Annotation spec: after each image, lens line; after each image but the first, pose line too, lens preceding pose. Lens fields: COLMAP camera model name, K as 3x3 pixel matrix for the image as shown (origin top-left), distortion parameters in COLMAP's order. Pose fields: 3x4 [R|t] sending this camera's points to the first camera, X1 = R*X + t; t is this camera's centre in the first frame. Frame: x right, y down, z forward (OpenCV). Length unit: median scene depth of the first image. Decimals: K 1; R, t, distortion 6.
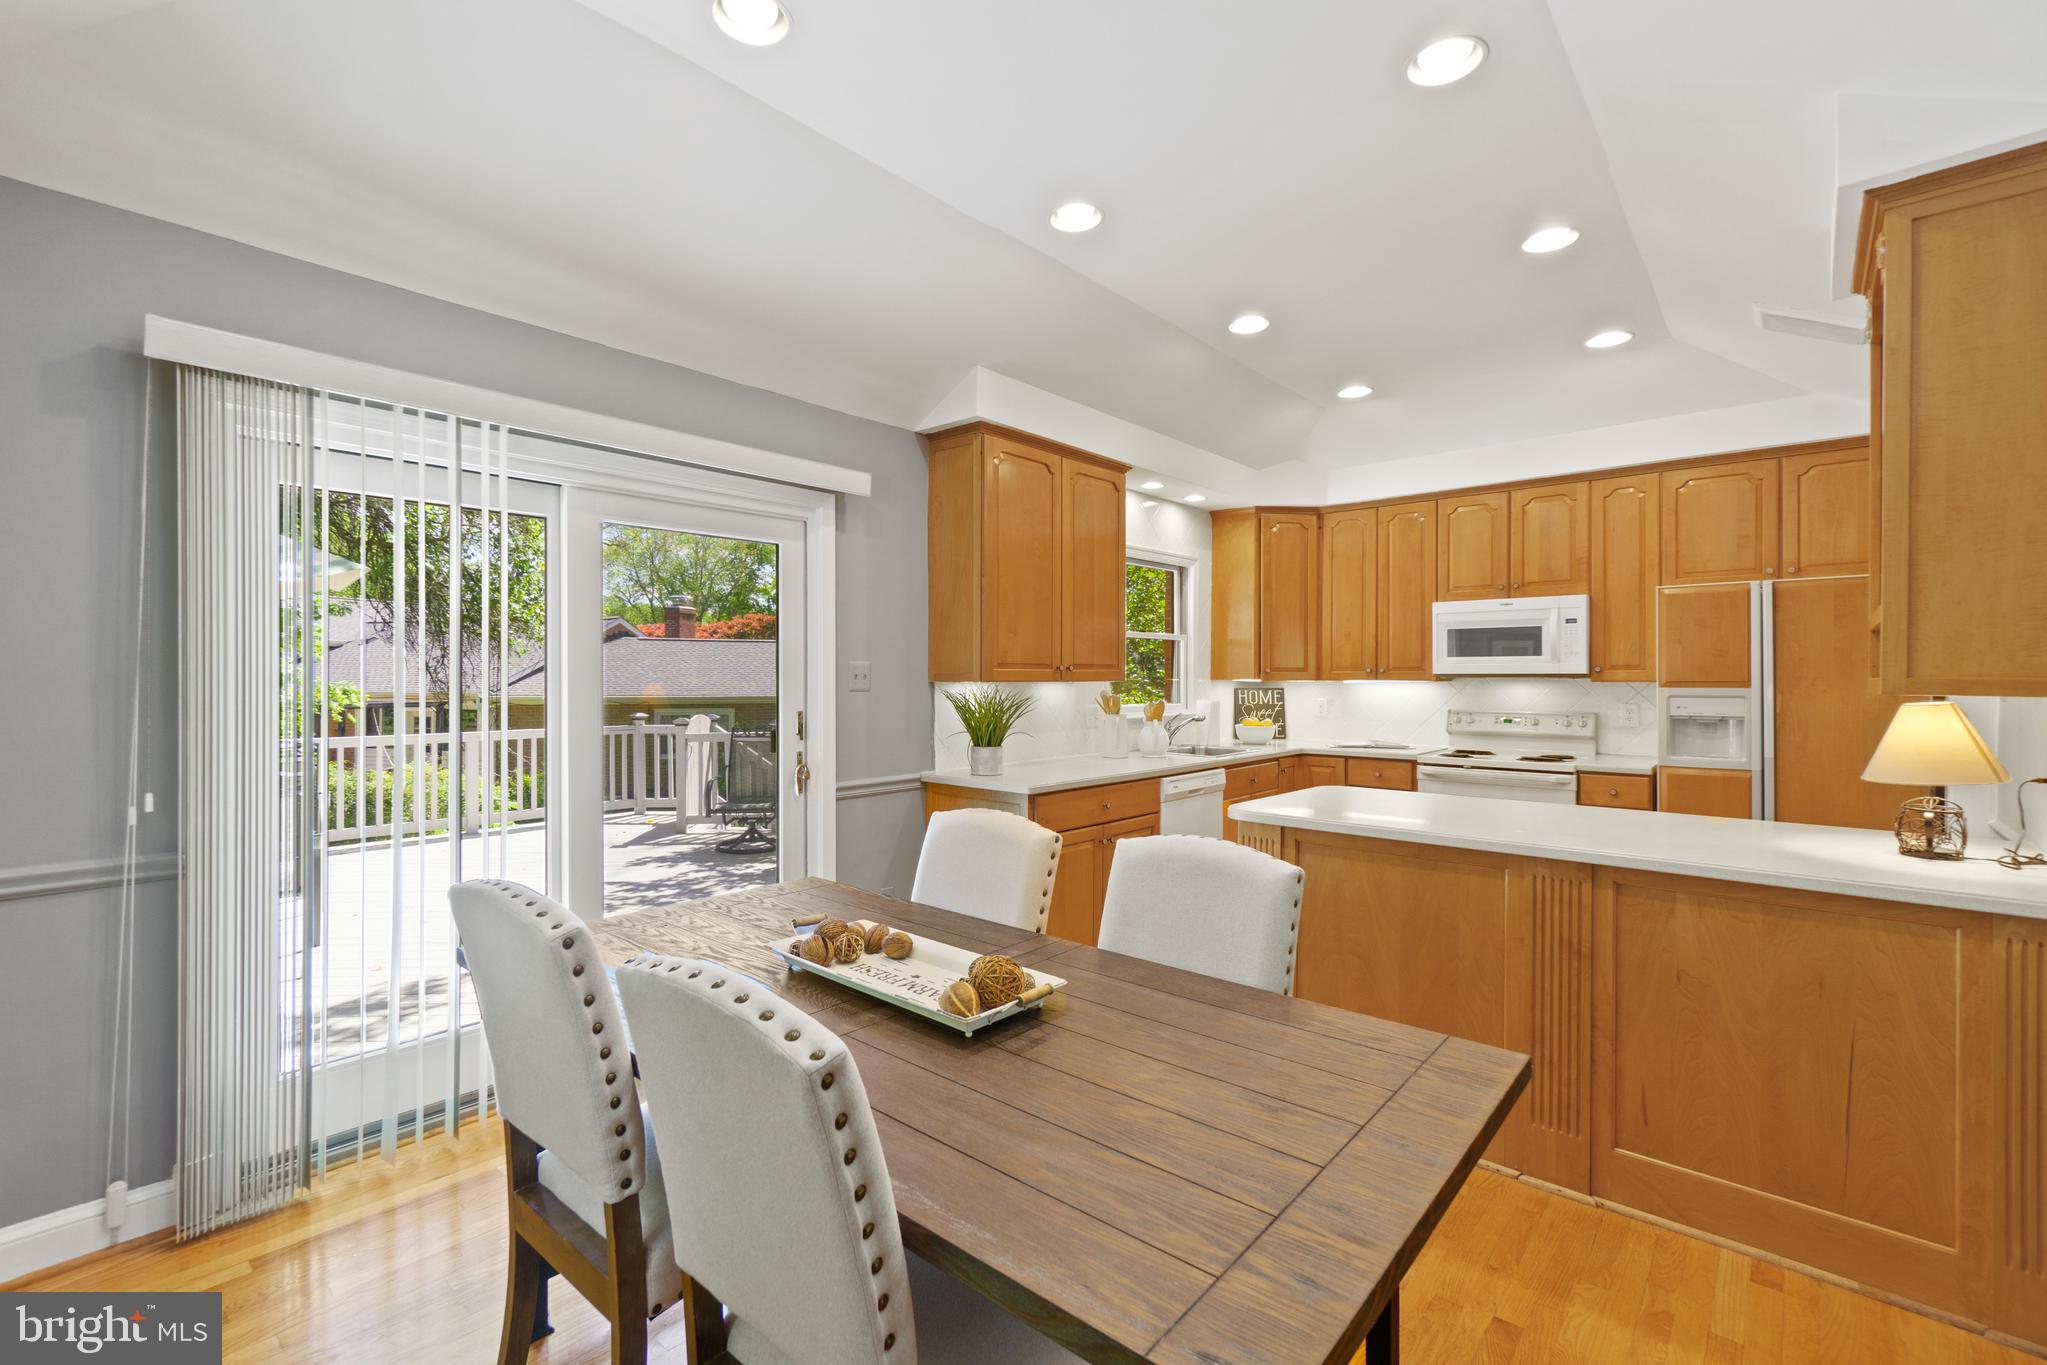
lens RADIAL K [[898.9, 0, 1022.5], [0, 898.9, 678.5], [0, 0, 1]] dist [0.001154, 0.000266]
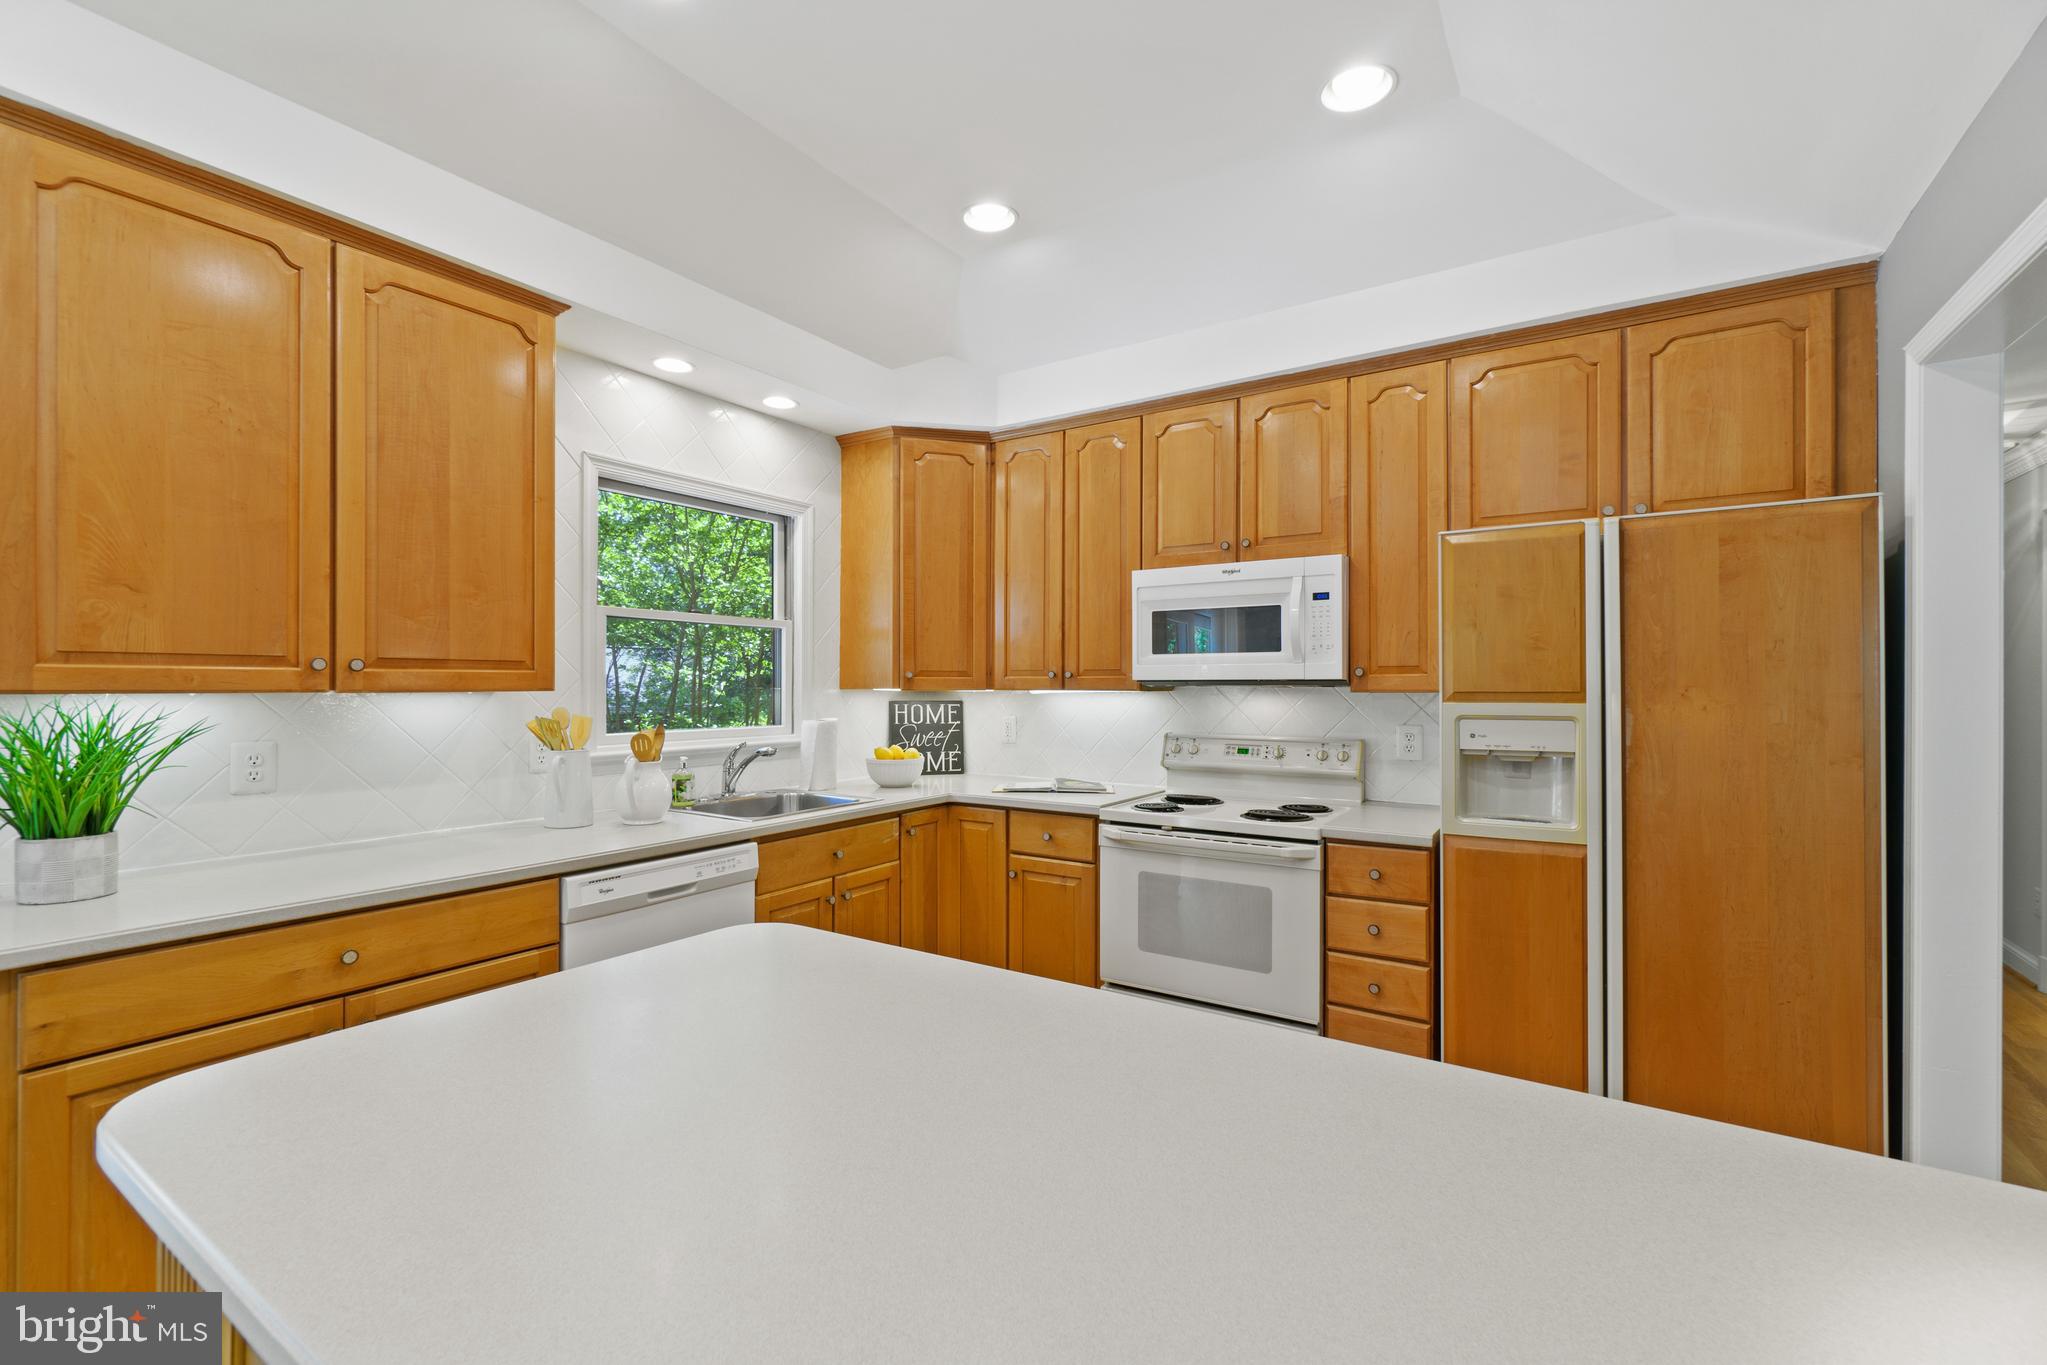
lens RADIAL K [[894.4, 0, 1013.7], [0, 894.4, 684.5], [0, 0, 1]] dist [-0.002736, 0.000053]
pose [[0.990316, 0.000748, 0.138827, 0.302424], [-0.000191, 0.999992, -0.004025, 0.000820], [-0.138829, 0.003960, 0.990308, 0.398573]]
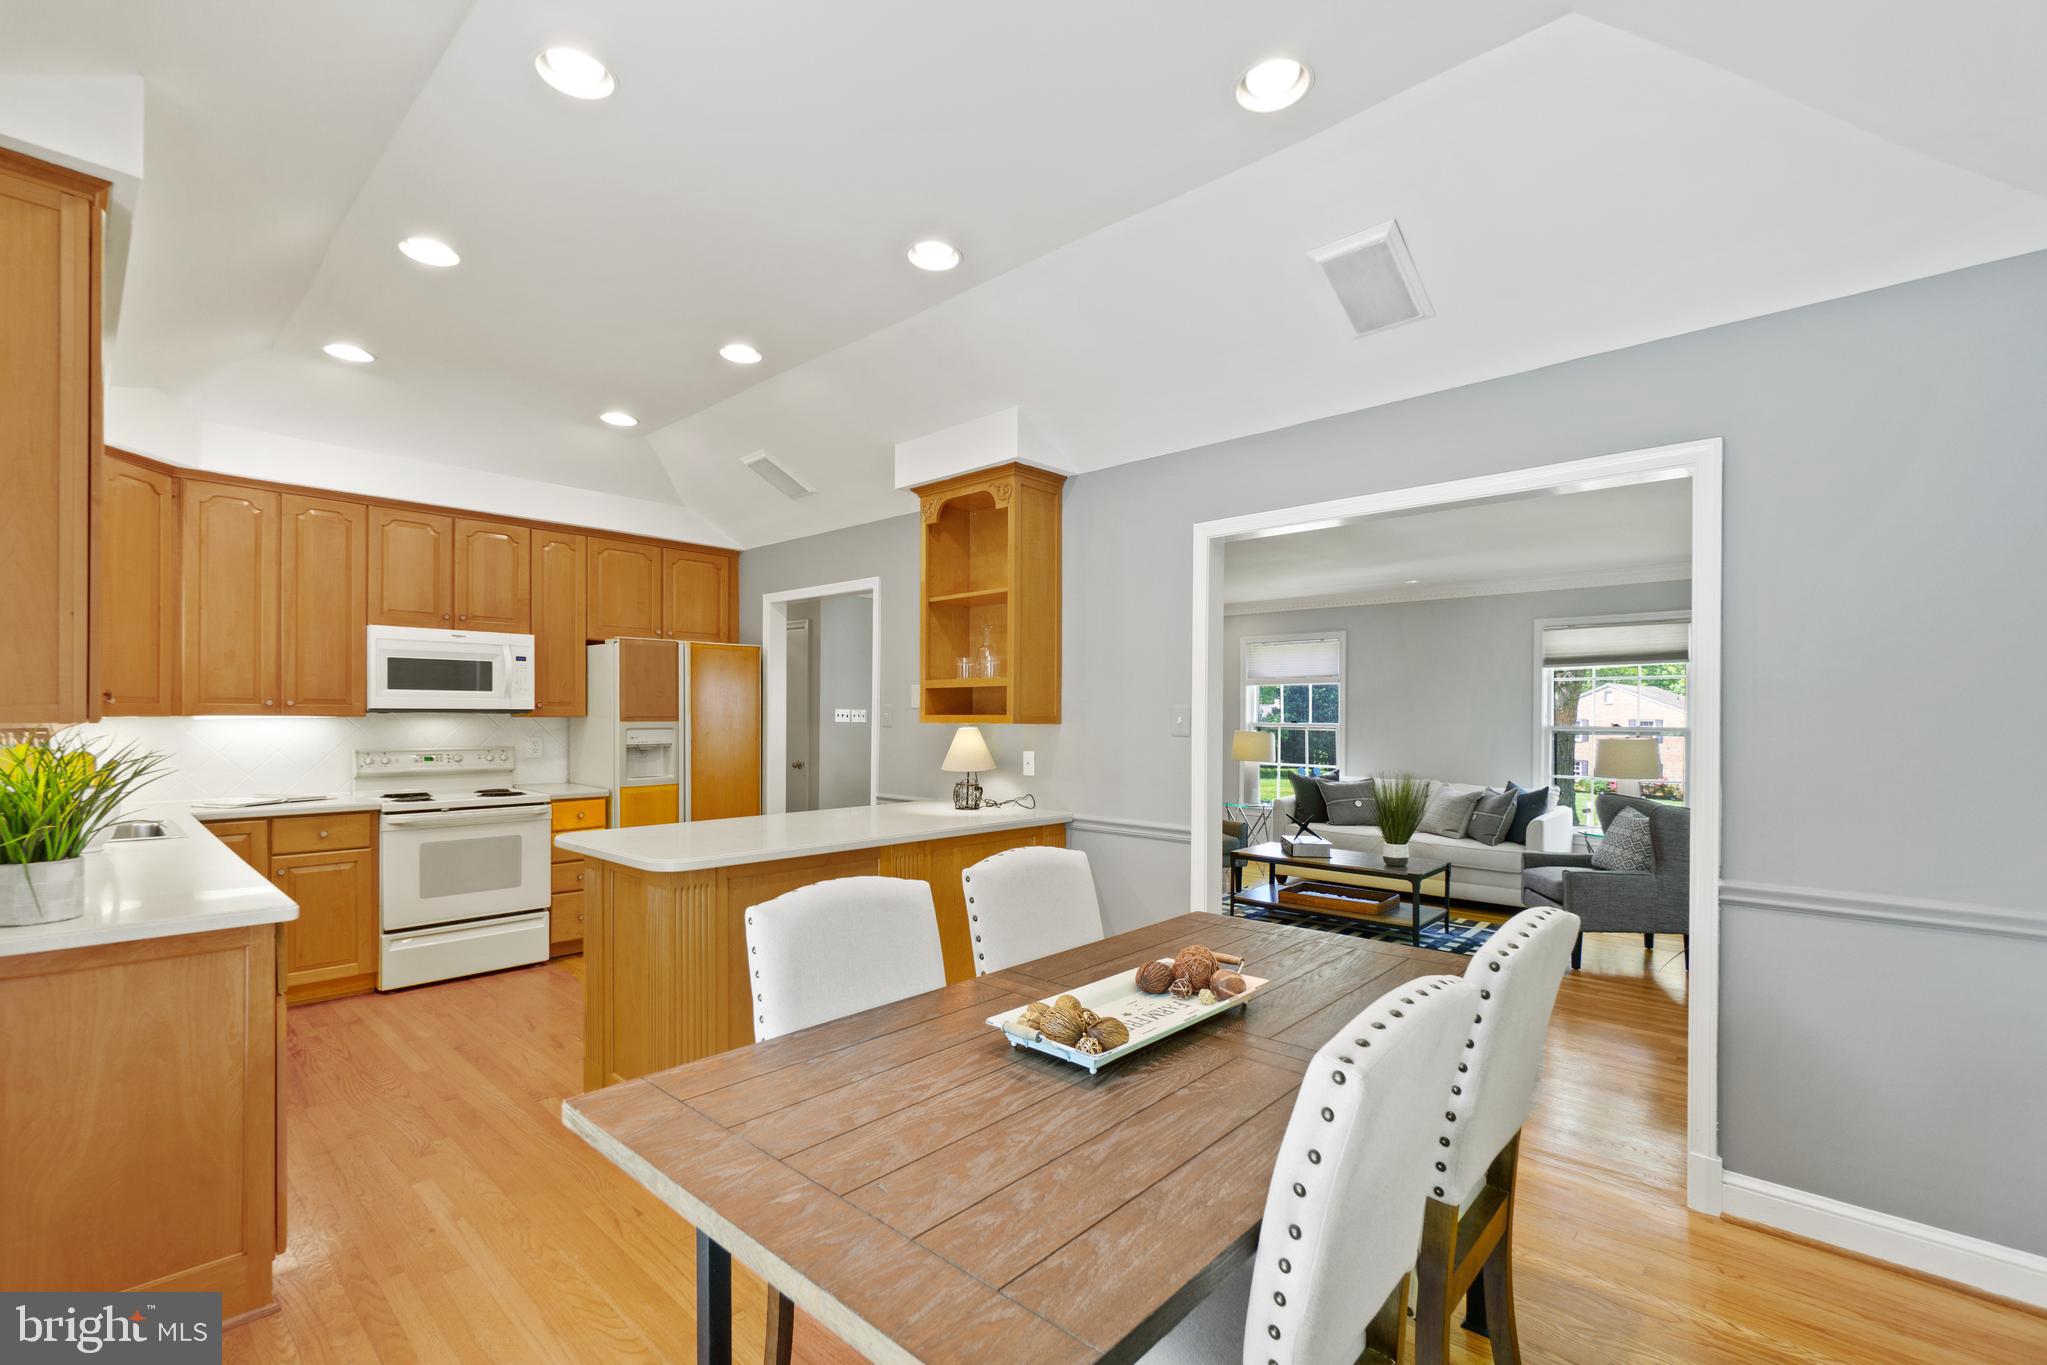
lens RADIAL K [[894.4, 0, 1013.7], [0, 894.4, 684.5], [0, 0, 1]] dist [-0.002736, 0.000053]
pose [[0.016276, 0.032123, 0.999351, -0.411309], [-0.002426, 0.999482, -0.032088, -0.002219], [-0.999865, -0.001902, 0.016346, 0.403100]]
